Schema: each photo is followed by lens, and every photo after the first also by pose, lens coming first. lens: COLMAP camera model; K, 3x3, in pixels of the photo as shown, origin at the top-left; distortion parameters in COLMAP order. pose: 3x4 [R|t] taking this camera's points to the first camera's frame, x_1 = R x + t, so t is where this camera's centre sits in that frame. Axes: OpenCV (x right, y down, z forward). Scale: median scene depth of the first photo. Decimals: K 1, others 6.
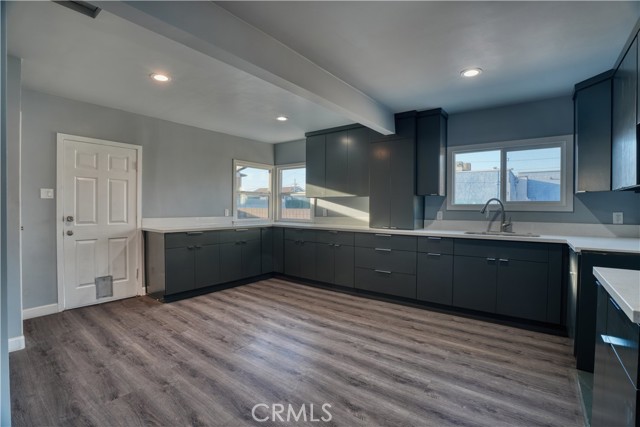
lens RADIAL K [[293.7, 0, 322.3], [0, 293.7, 214.3], [0, 0, 1]] dist [-0.060236, 0.012332]
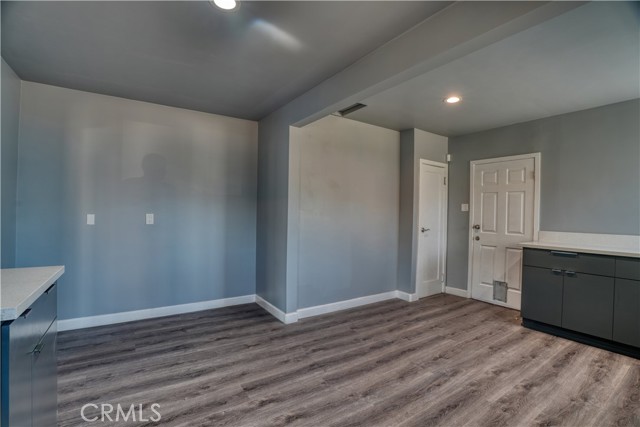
lens RADIAL K [[293.7, 0, 318.5], [0, 293.7, 216.9], [0, 0, 1]] dist [-0.060236, 0.012332]
pose [[-0.319983, -0.000927, -0.947423, 0.548897], [-0.037908, 0.999211, 0.011826, -0.017517], [0.946665, 0.039699, -0.319766, 0.743948]]
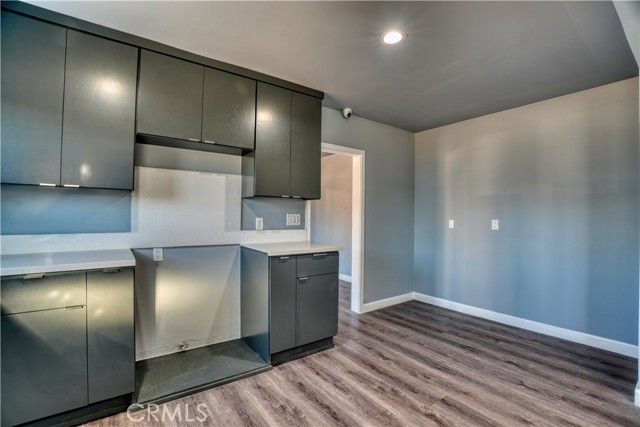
lens RADIAL K [[293.7, 0, 320.9], [0, 293.7, 215.5], [0, 0, 1]] dist [-0.060236, 0.012332]
pose [[-0.956565, -0.012171, 0.291266, 0.086234], [-0.007592, 0.999829, 0.016849, -0.021804], [-0.291421, 0.013906, -0.956494, 1.042622]]
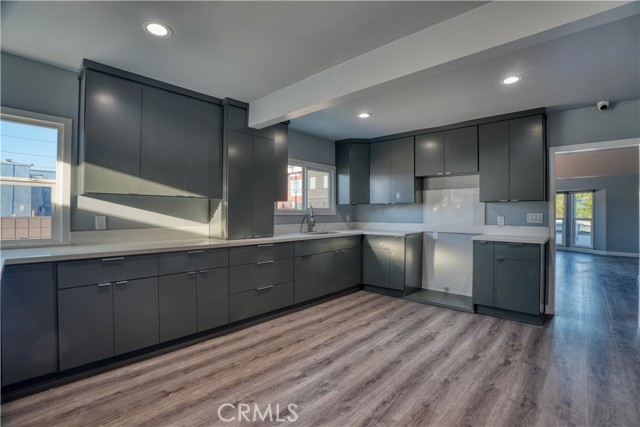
lens RADIAL K [[293.7, 0, 321.3], [0, 293.7, 218.1], [0, 0, 1]] dist [-0.060236, 0.012332]
pose [[0.088935, -0.020139, 0.995834, -0.726315], [0.016175, 0.999693, 0.018772, -0.025000], [-0.995906, 0.014438, 0.089234, 0.879369]]
